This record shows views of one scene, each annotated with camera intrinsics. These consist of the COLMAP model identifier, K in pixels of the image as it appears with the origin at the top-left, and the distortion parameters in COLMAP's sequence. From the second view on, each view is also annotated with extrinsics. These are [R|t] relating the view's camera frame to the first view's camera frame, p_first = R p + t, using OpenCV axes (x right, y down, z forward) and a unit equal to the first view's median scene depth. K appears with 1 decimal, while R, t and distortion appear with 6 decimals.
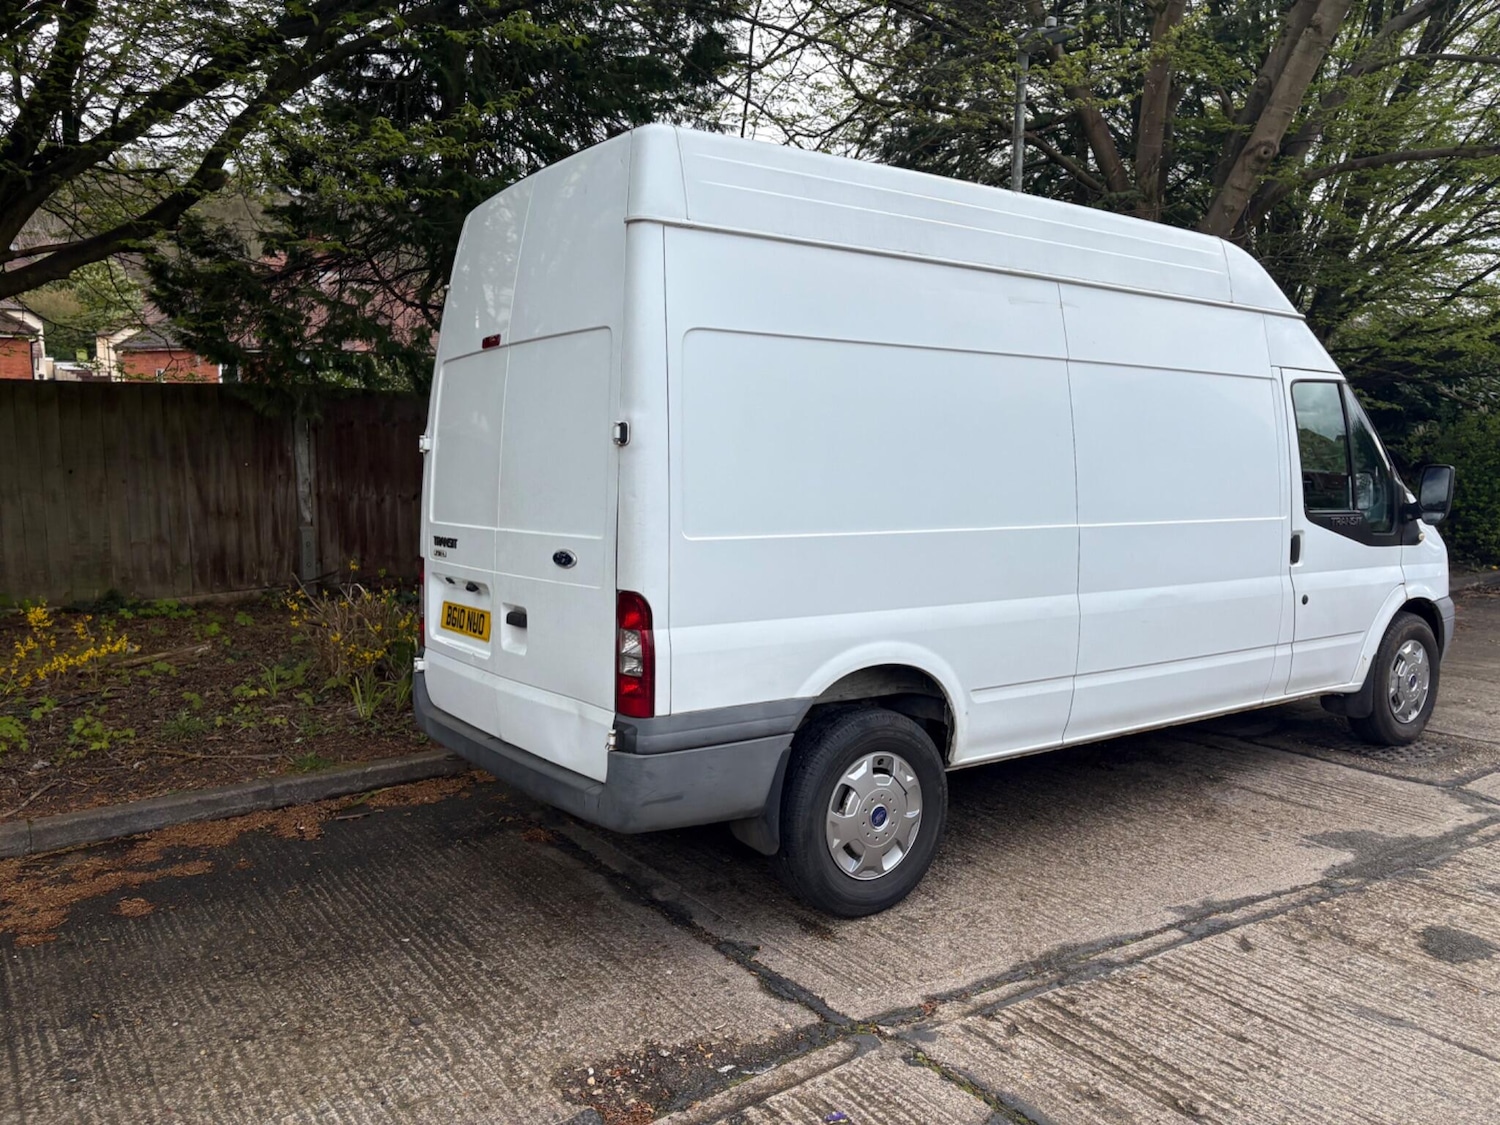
lens RADIAL K [[1124.7, 0, 765.8], [0, 1124.7, 567.3], [0, 0, 1]] dist [0.058118, -0.058132]
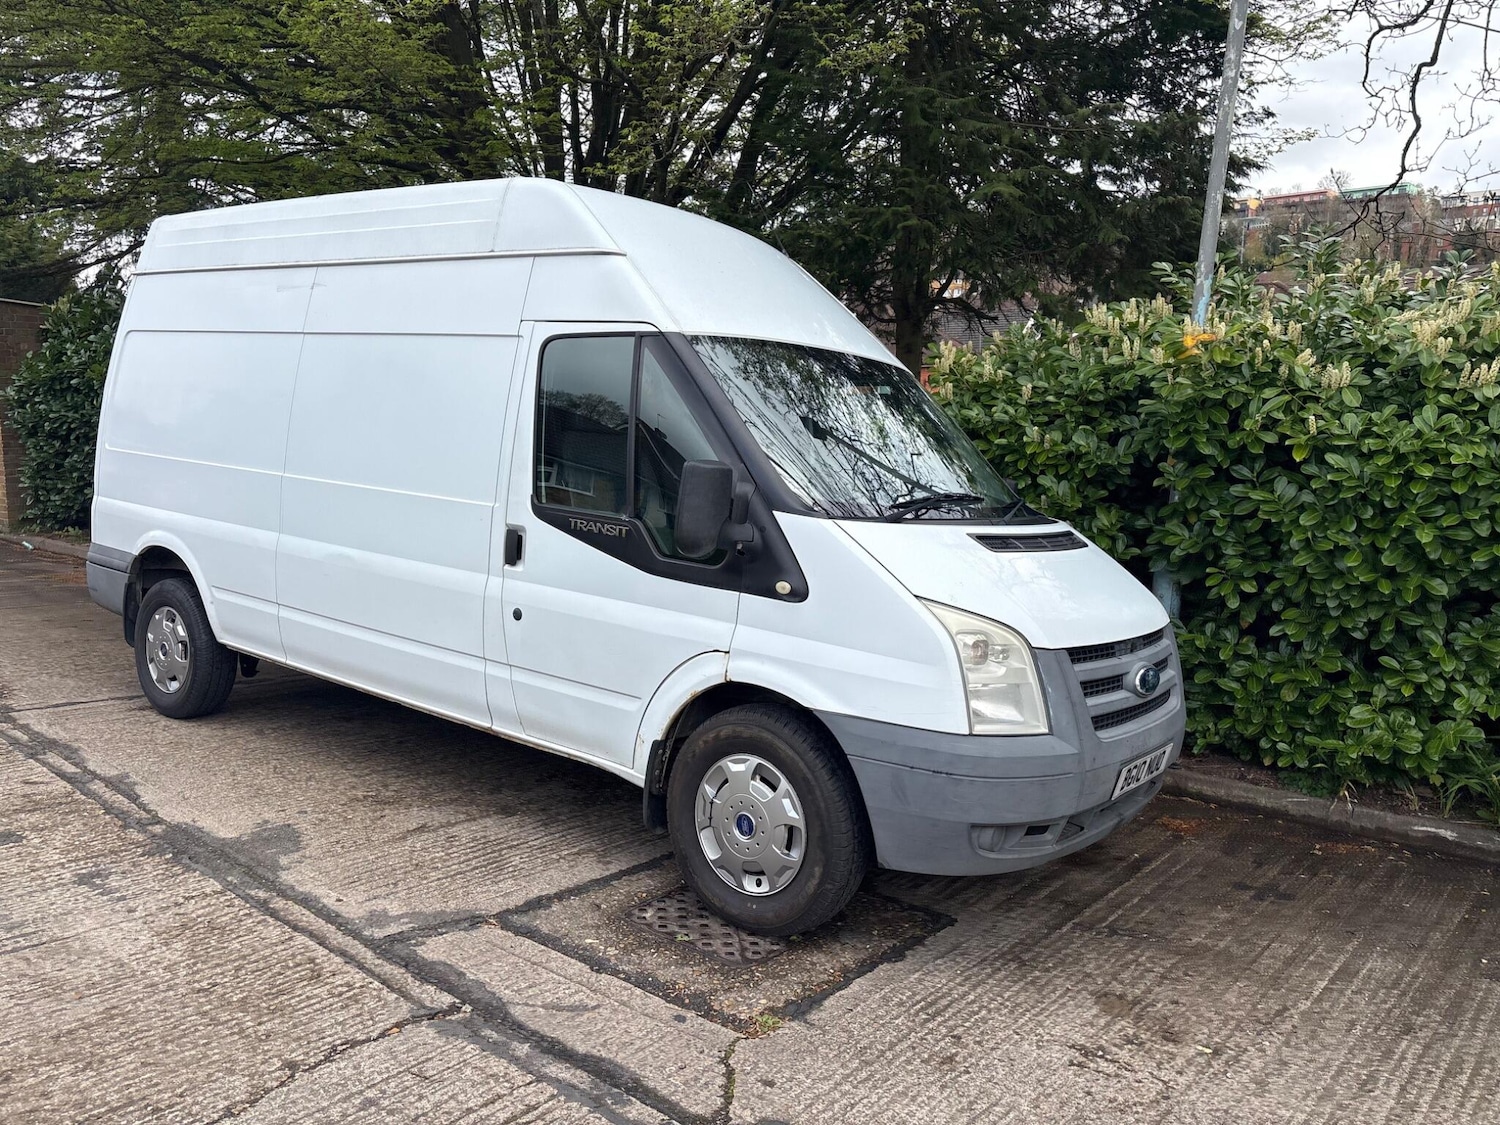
lens RADIAL K [[1124.7, 0, 757.2], [0, 1124.7, 551.3], [0, 0, 1]] dist [0.058118, -0.058132]
pose [[0.300462, 0.103686, -0.948141, 1.507031], [-0.164947, 0.984744, 0.055418, -0.101847], [0.939423, 0.139742, 0.312981, 1.084193]]
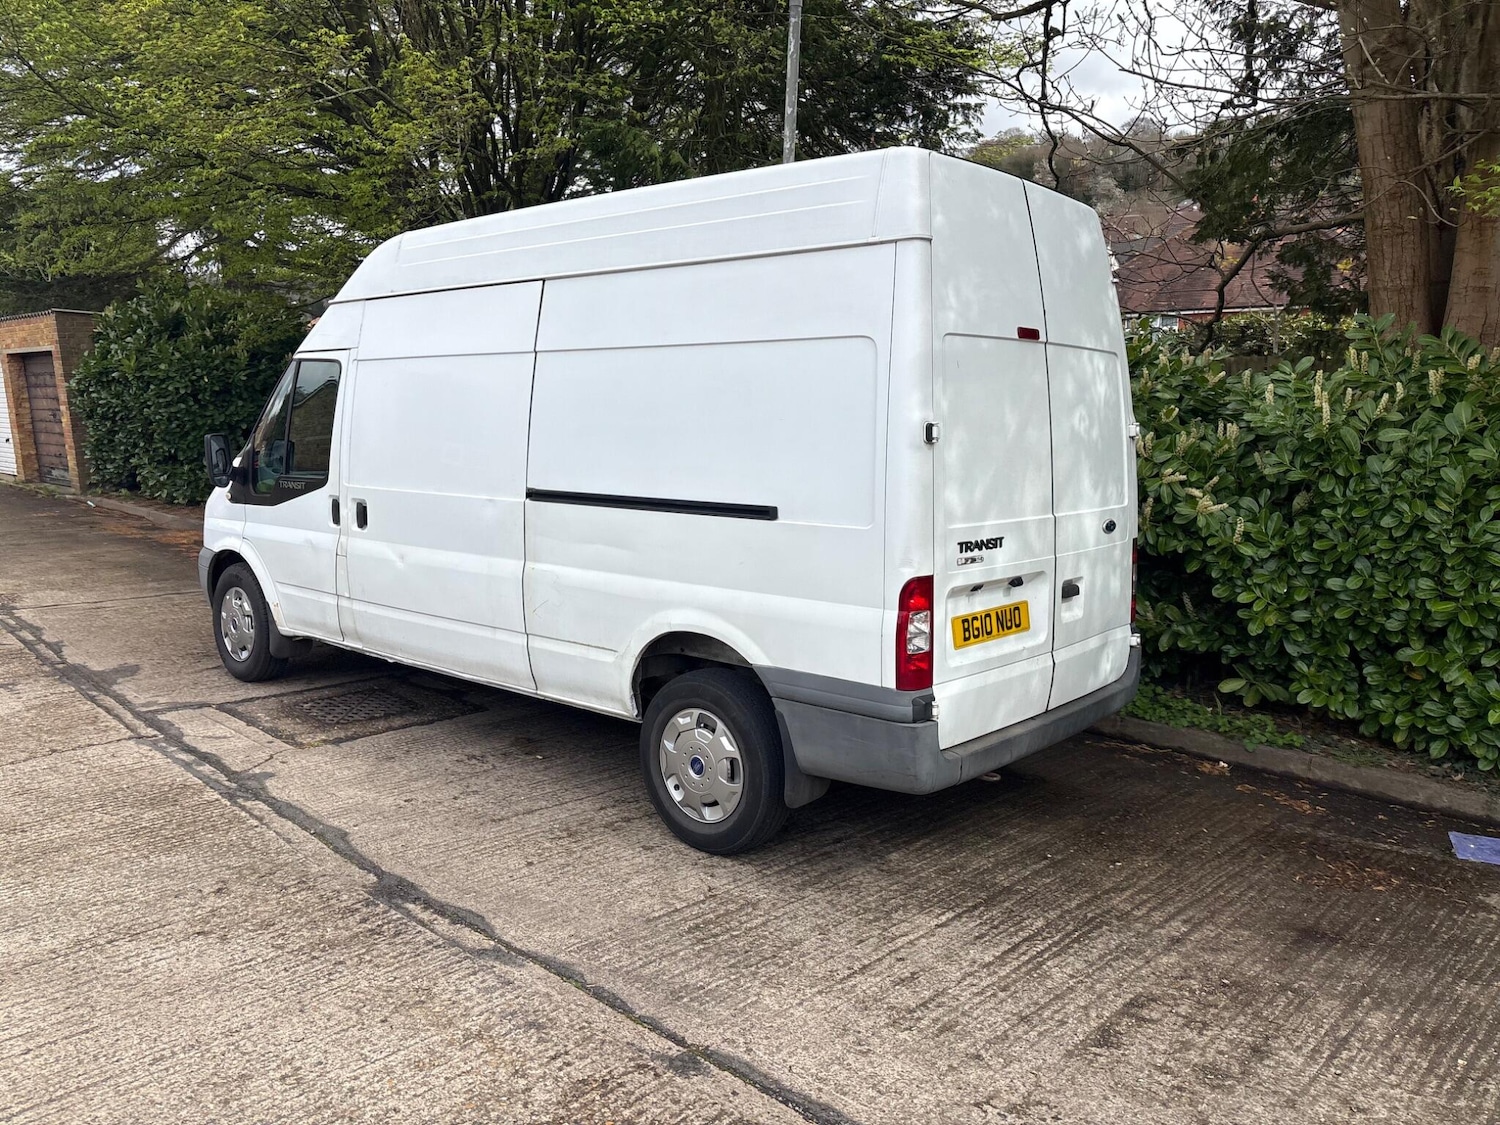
lens RADIAL K [[1124.7, 0, 729.9], [0, 1124.7, 548.0], [0, 0, 1]] dist [0.058118, -0.058132]
pose [[0.186900, 0.139512, -0.972422, 2.176991], [-0.135058, 0.984114, 0.115231, -0.210241], [0.973051, 0.109797, 0.202774, 1.511327]]
